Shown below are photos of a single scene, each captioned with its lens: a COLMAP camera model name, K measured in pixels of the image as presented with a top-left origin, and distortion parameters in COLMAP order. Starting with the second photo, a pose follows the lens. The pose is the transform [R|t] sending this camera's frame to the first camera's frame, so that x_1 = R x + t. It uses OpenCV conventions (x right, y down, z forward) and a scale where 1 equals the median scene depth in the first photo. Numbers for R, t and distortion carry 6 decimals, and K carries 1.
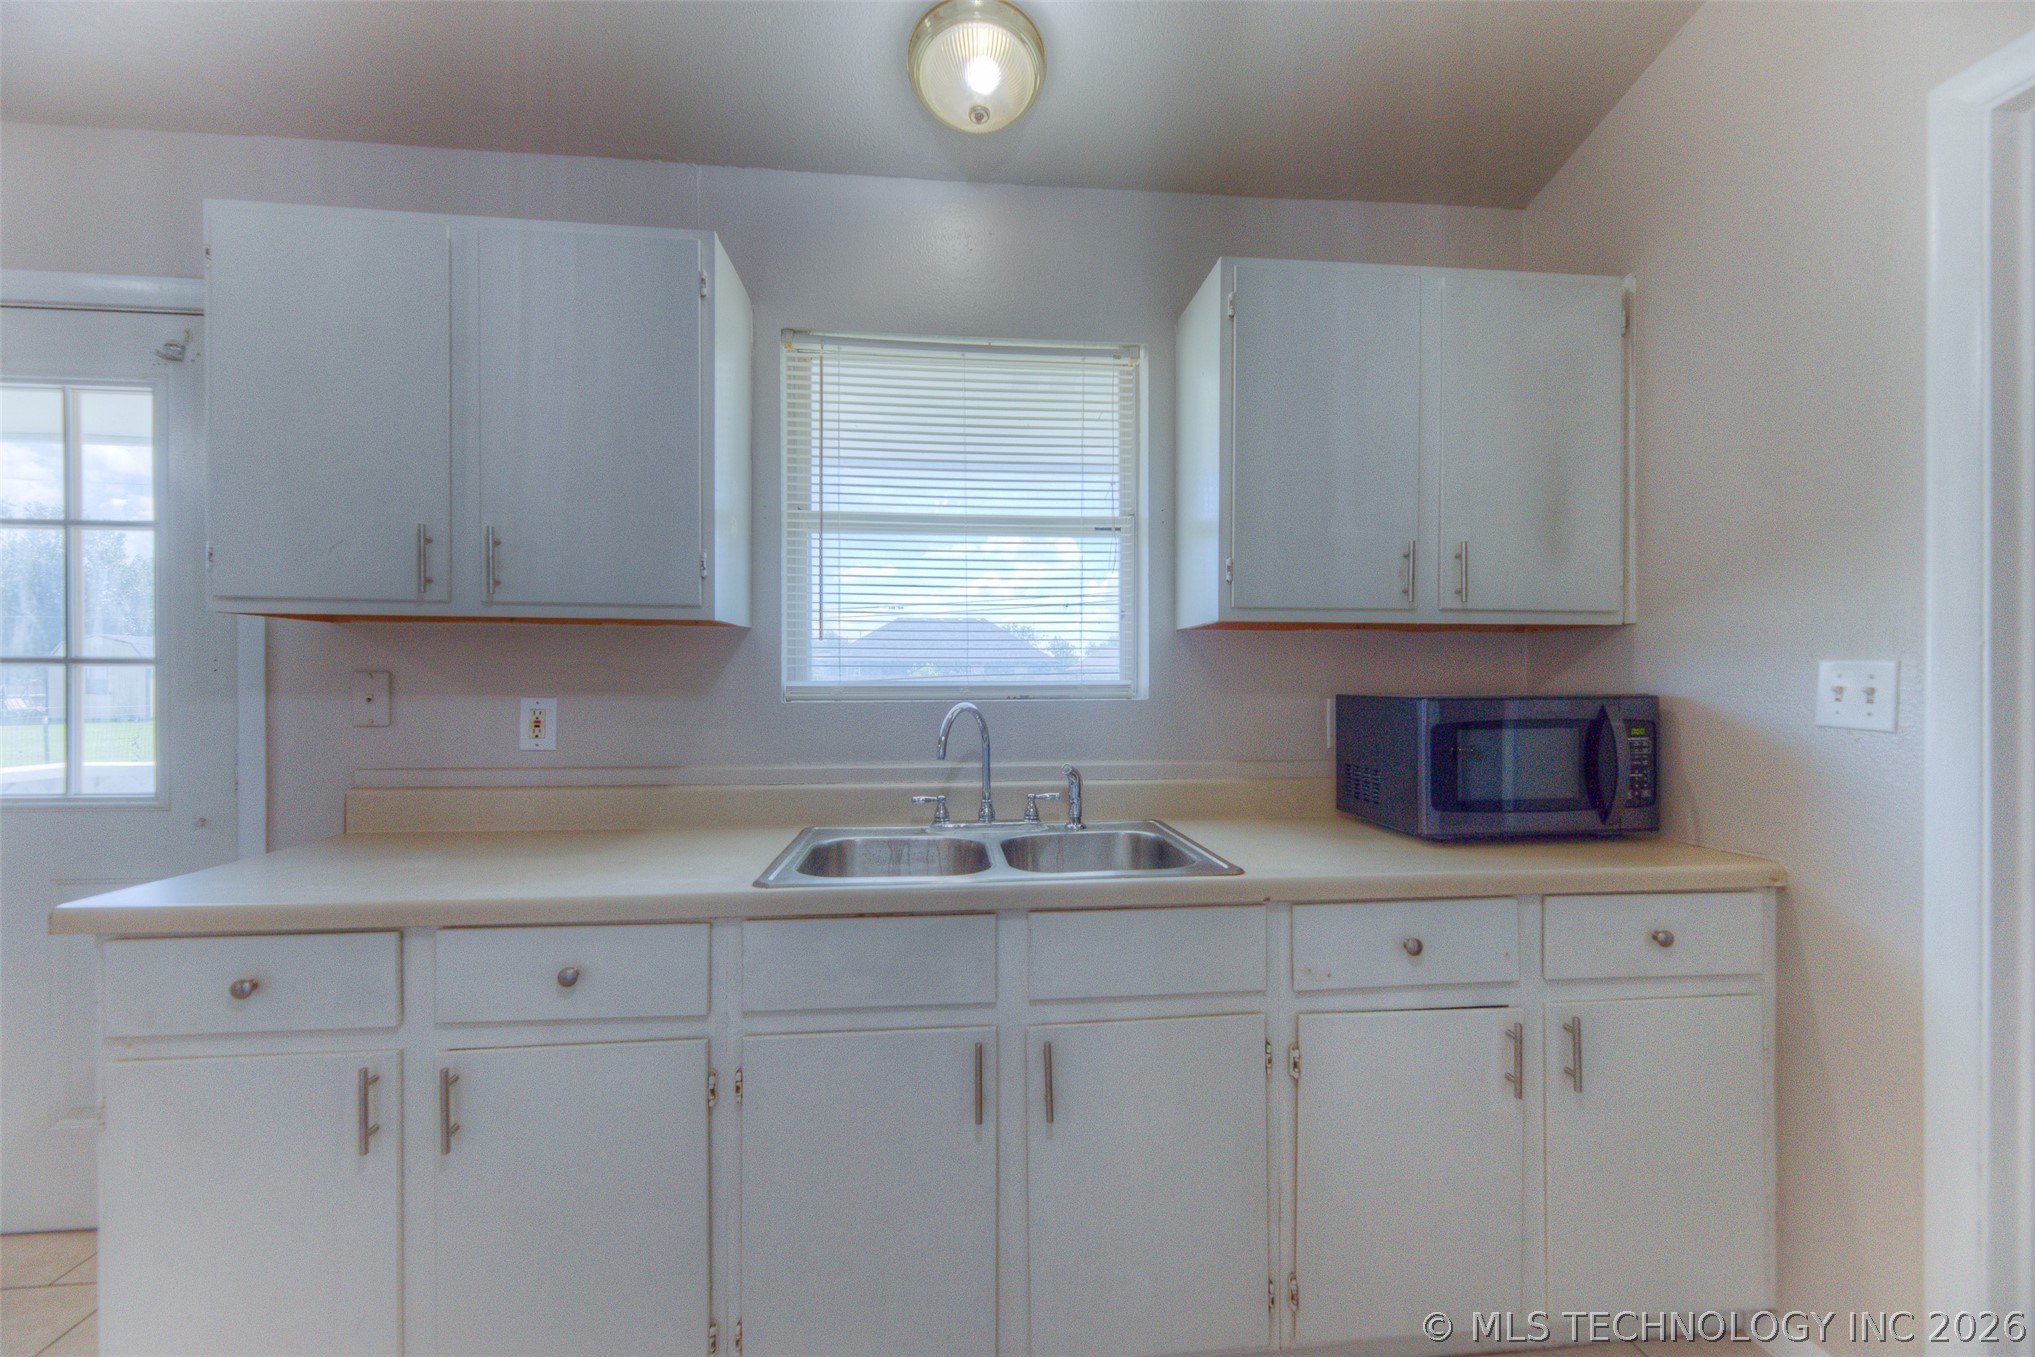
lens RADIAL K [[811.0, 0, 1014.2], [0, 811.0, 689.1], [0, 0, 1]] dist [0.014367, -0.002807]
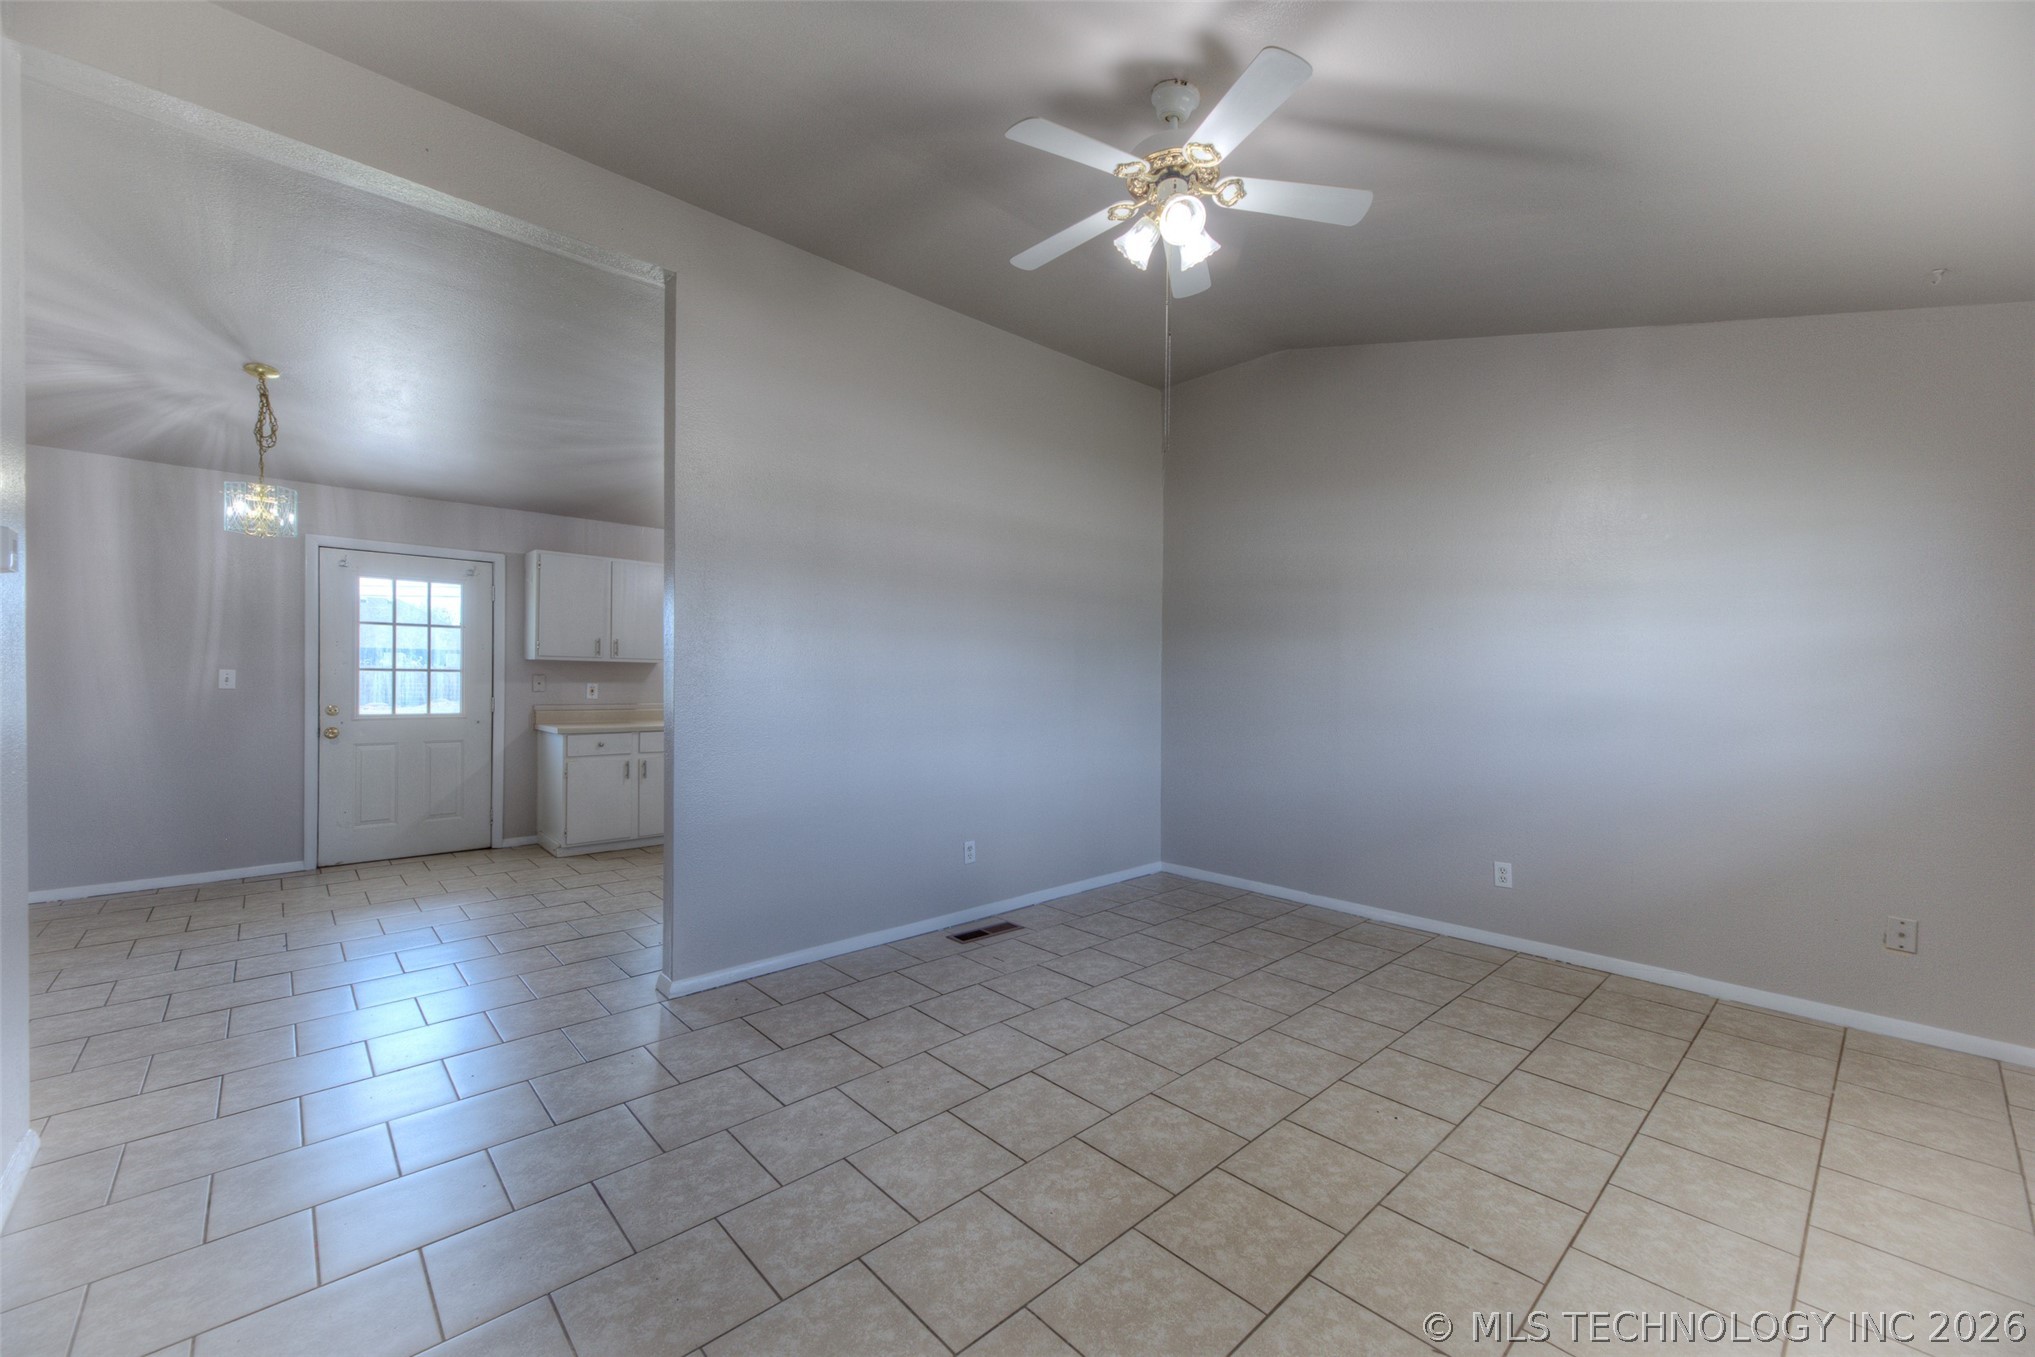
lens RADIAL K [[811.0, 0, 1038.1], [0, 811.0, 684.6], [0, 0, 1]] dist [0.014367, -0.002807]
pose [[0.787135, 0.003097, 0.616773, -1.246789], [-0.006560, 0.999973, 0.003350, -0.005780], [-0.616746, -0.006683, 0.787134, -2.826773]]
